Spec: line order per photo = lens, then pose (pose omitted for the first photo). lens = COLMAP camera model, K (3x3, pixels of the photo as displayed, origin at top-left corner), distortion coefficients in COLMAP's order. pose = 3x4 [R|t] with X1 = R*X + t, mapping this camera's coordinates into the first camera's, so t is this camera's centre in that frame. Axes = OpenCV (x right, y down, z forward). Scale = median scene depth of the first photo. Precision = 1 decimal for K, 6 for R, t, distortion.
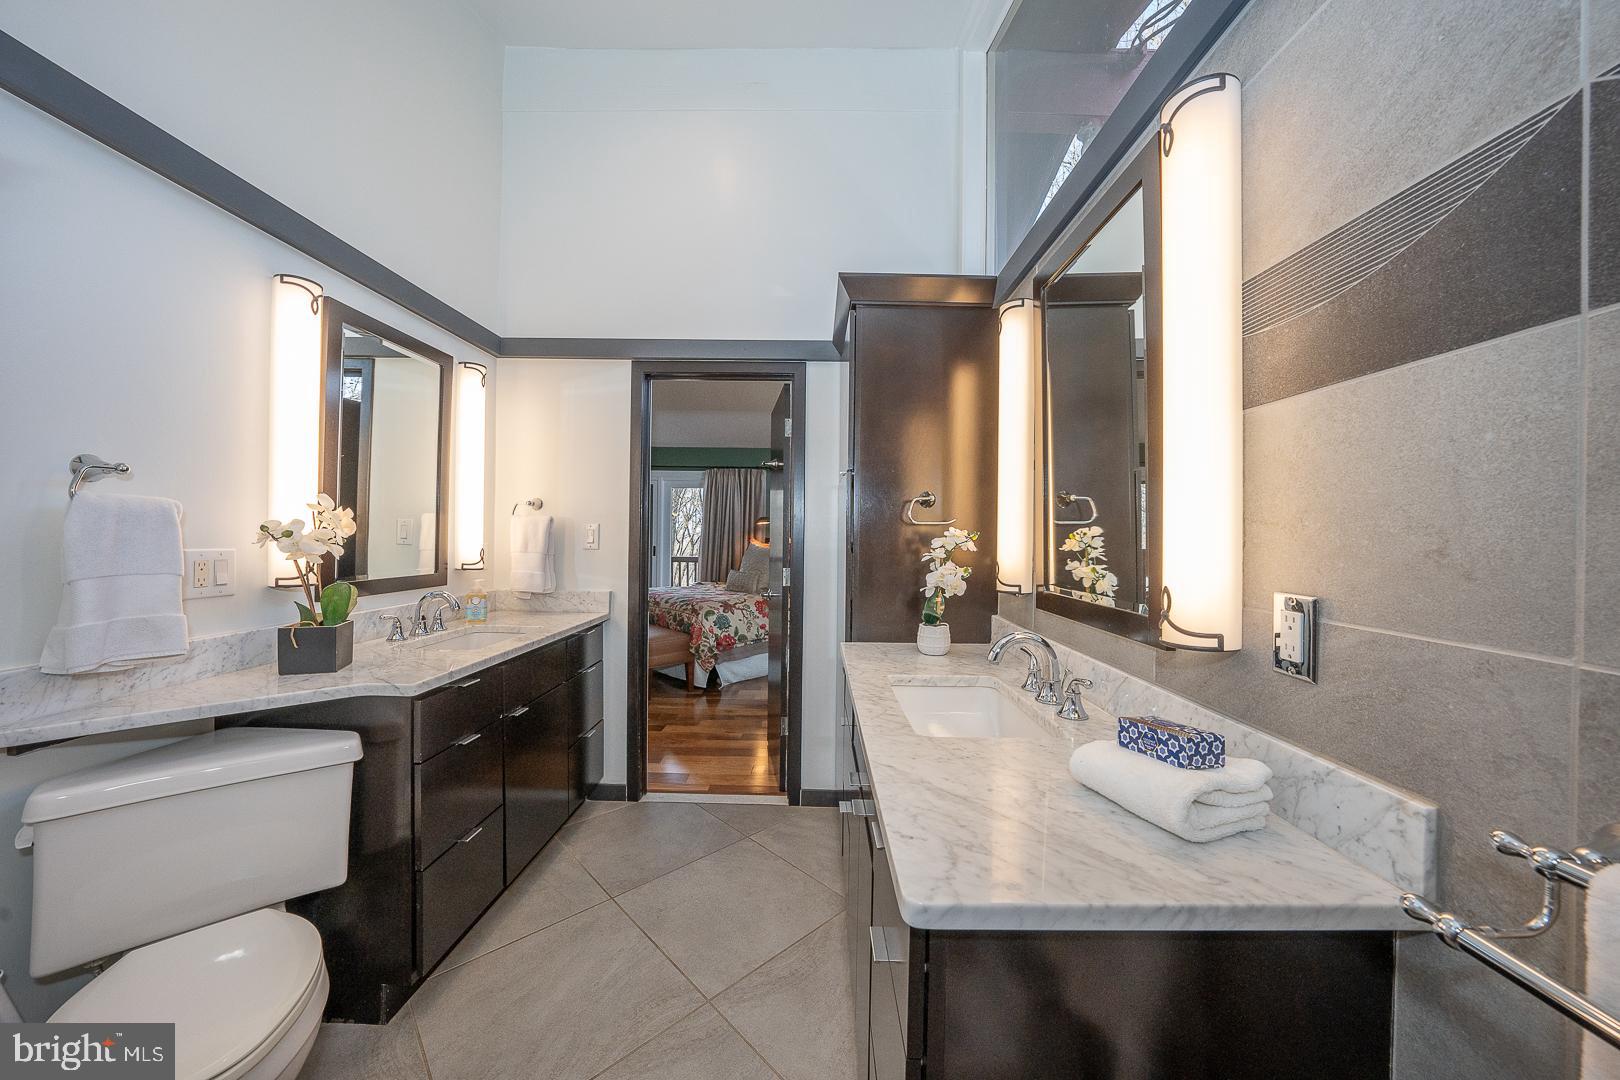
lens RADIAL K [[557.8, 0, 809.7], [0, 557.8, 534.4], [0, 0, 1]] dist [-0.028398, 0.006332]
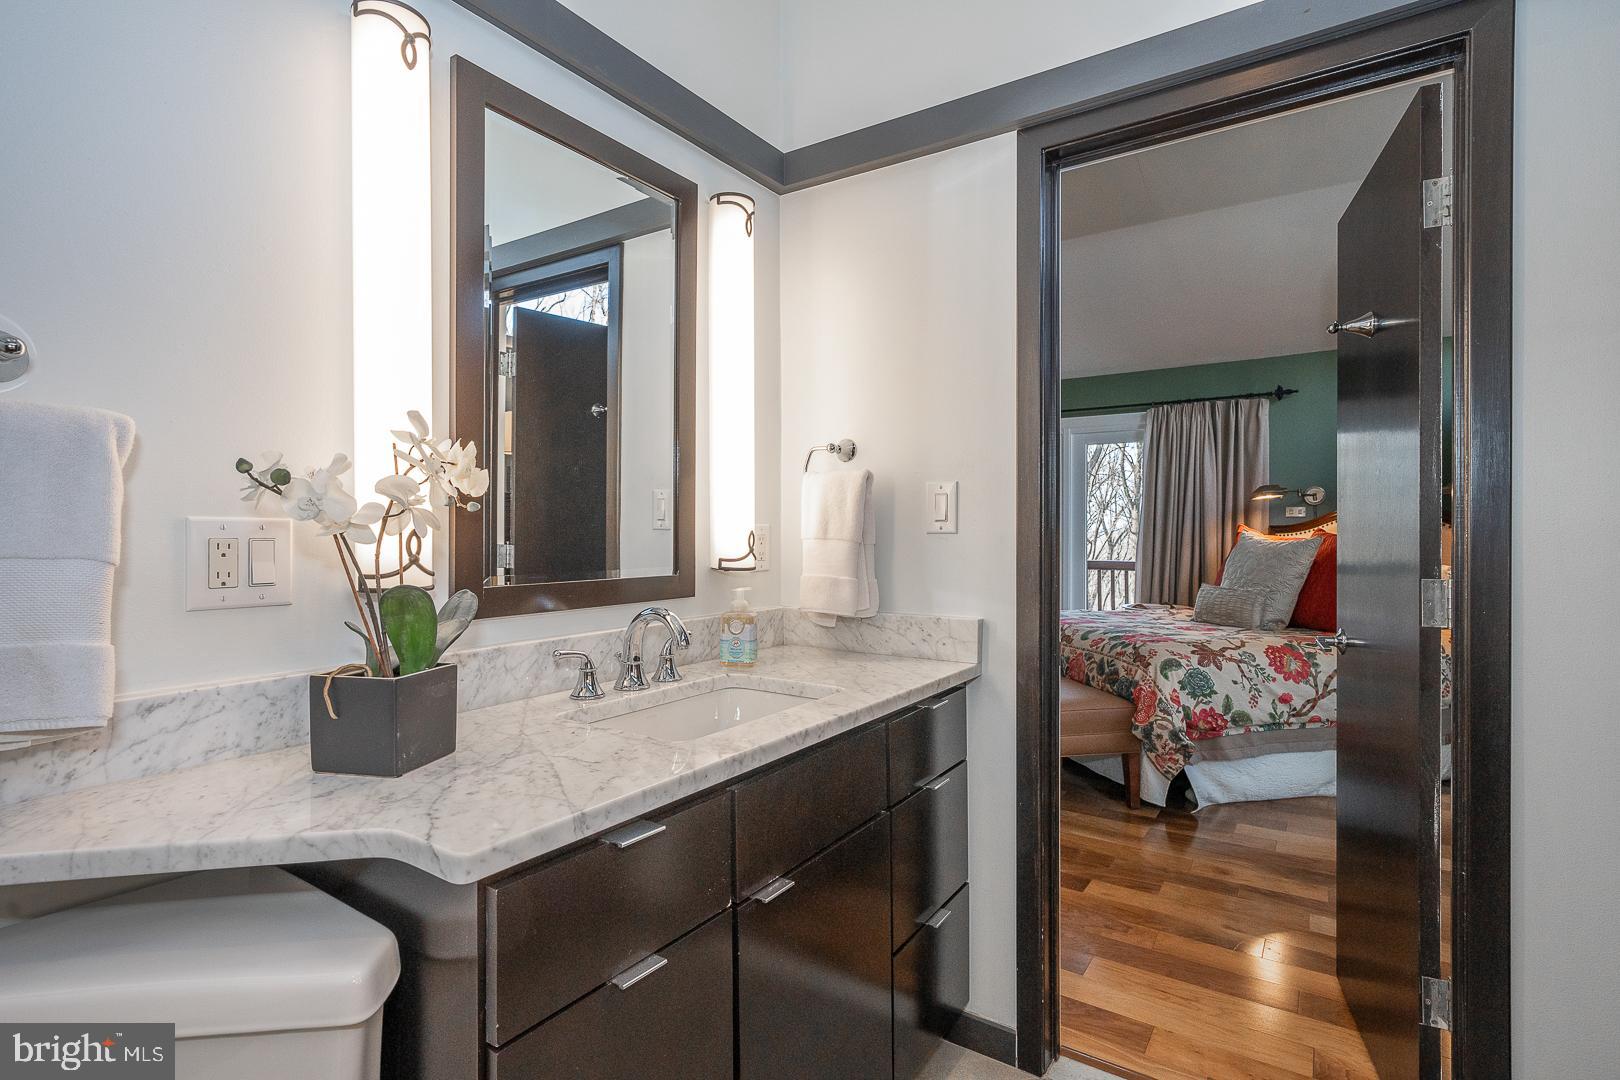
lens RADIAL K [[788.7, 0, 806.0], [0, 788.7, 534.4], [0, 0, 1]] dist [-0.000228, -0.000032]
pose [[0.838629, -0.010191, -0.544608, -0.108007], [0.011942, 0.999929, -0.000322, 0.025801], [0.544573, -0.006234, 0.838691, 0.331292]]
